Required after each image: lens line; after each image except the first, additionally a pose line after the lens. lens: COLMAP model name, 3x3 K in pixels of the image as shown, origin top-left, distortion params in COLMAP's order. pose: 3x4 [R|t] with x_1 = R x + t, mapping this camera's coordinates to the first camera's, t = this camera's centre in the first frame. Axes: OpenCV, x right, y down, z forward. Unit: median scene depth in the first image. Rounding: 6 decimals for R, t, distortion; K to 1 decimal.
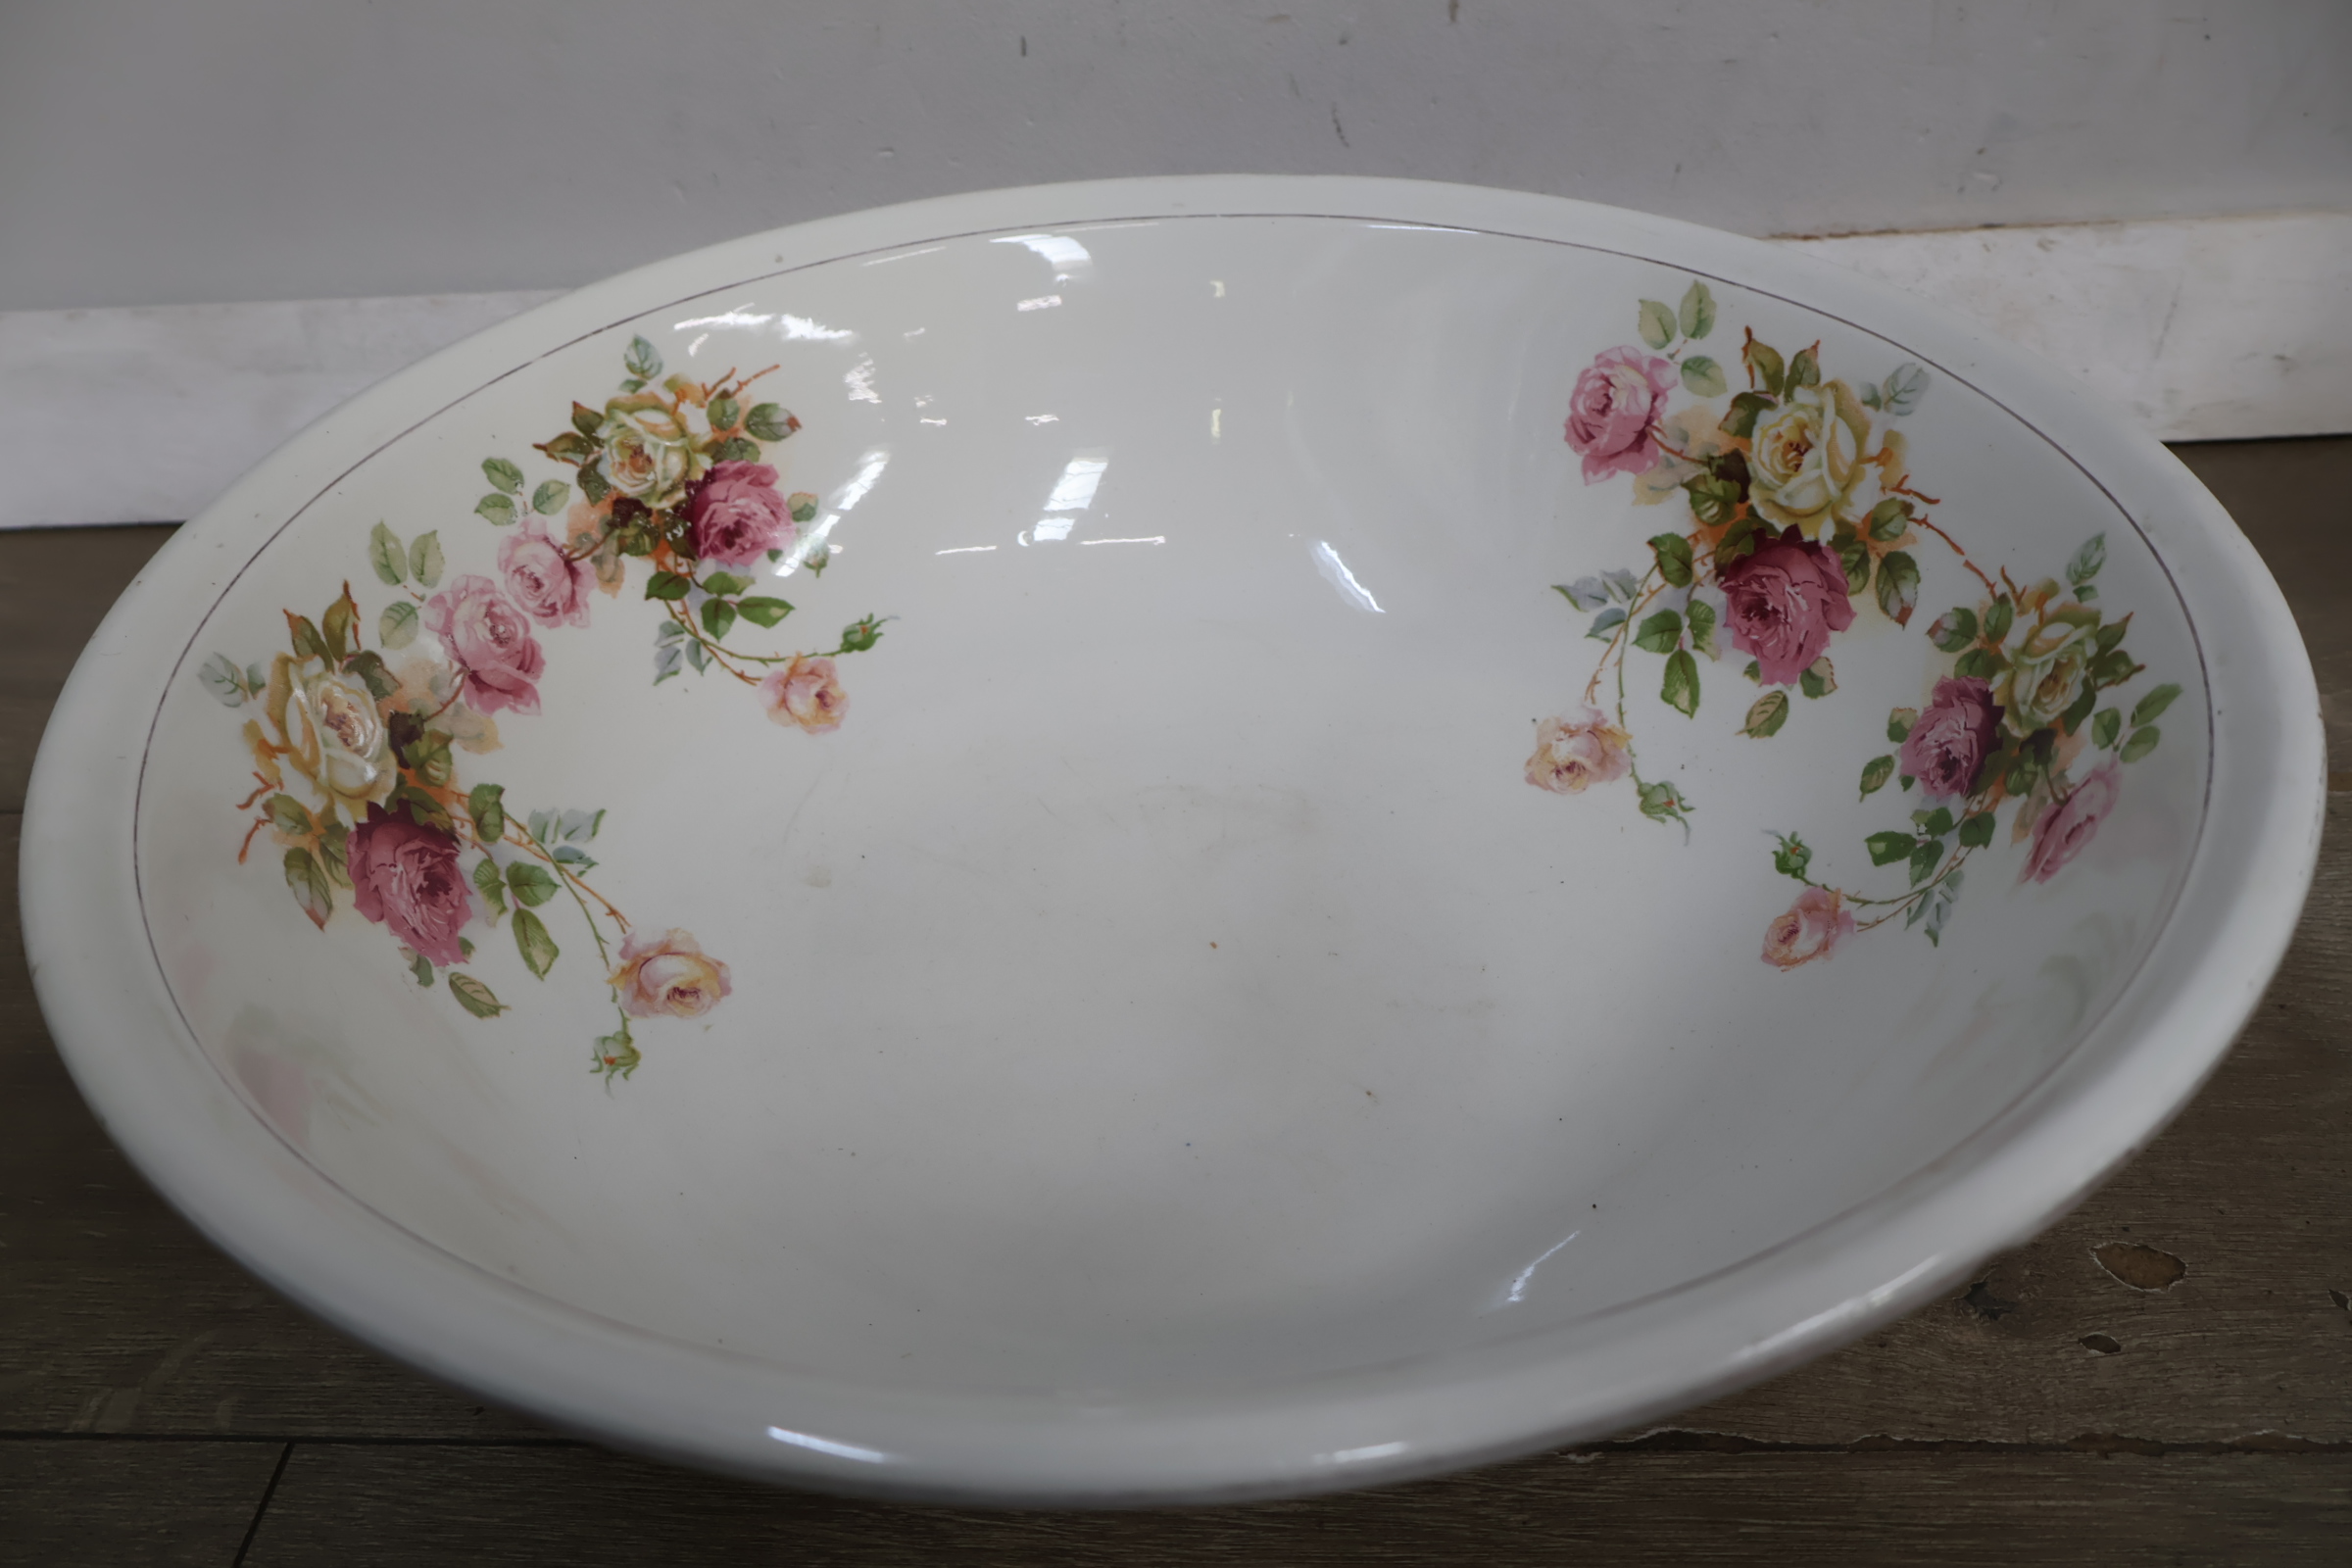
lens RADIAL K [[1993.6, 0, 1163.9], [0, 1993.6, 809.5], [0, 0, 1]] dist [0.007279, 0.000353]
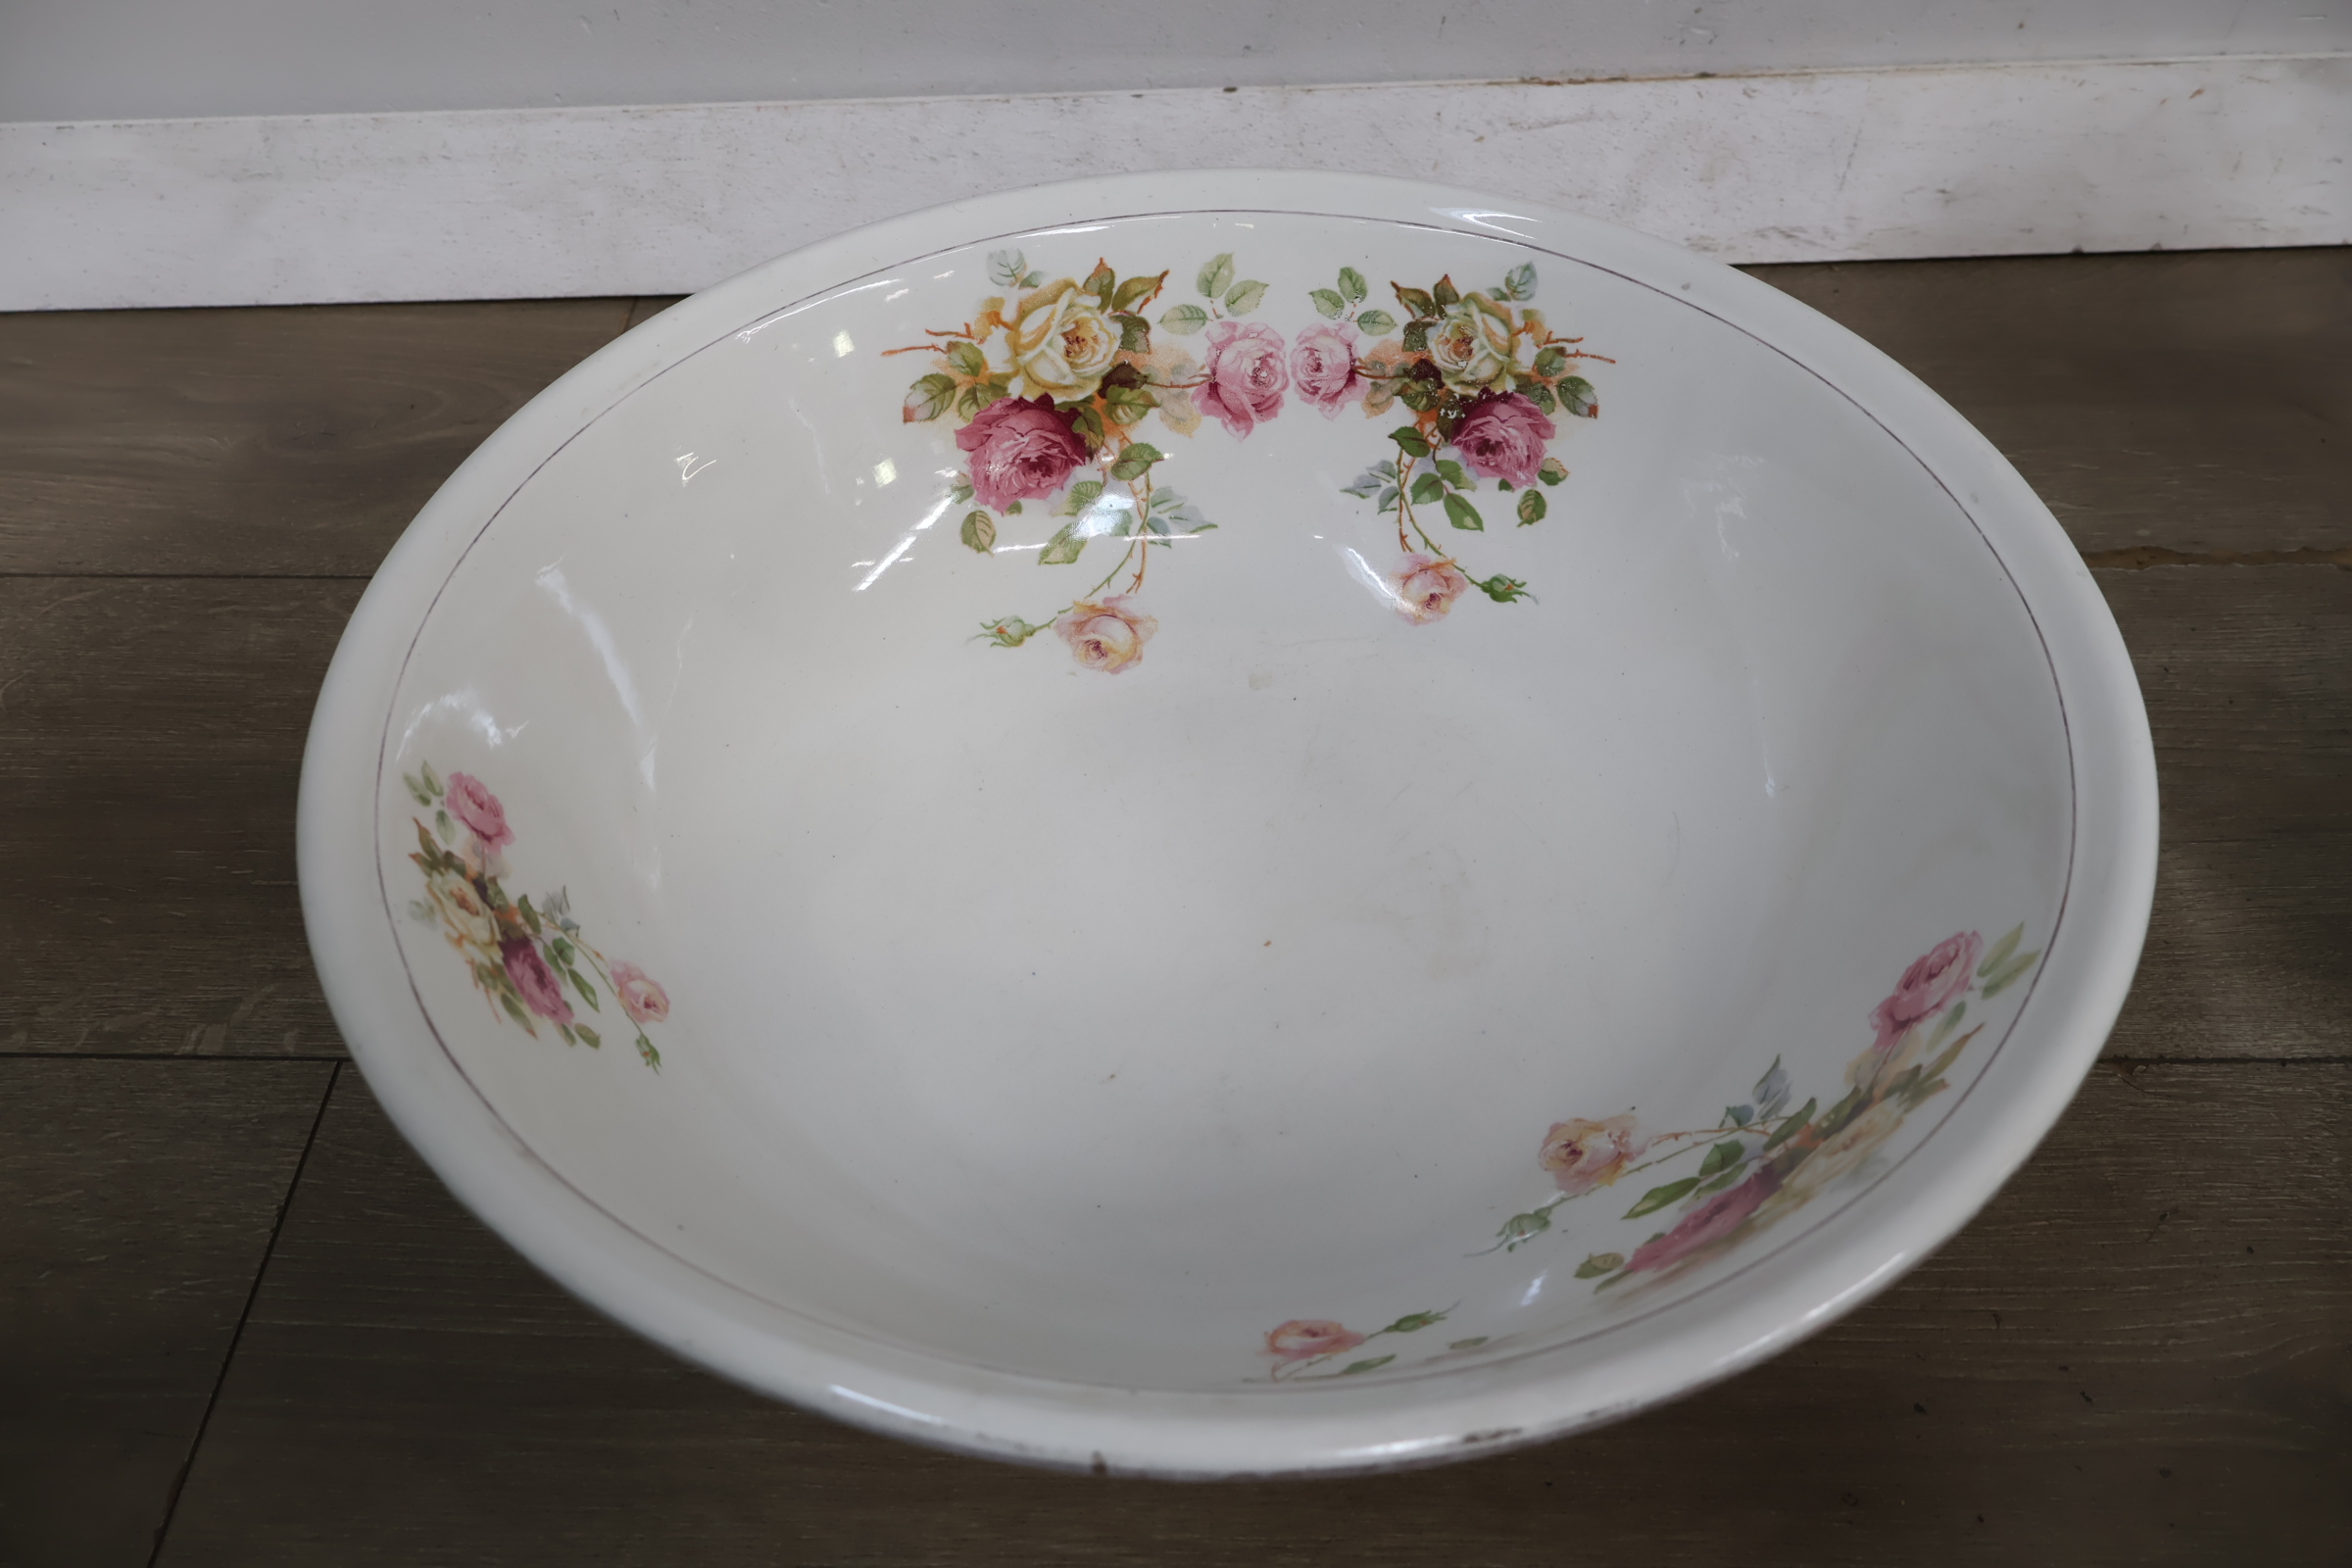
lens RADIAL K [[2013.4, 0, 1179.6], [0, 2013.4, 787.2], [0, 0, 1]] dist [0.050636, 0.001403]
pose [[0.253745, 0.729535, -0.635132, 0.676349], [-0.573728, 0.642161, 0.508395, -0.546041], [0.778749, 0.235391, 0.581499, 0.248474]]
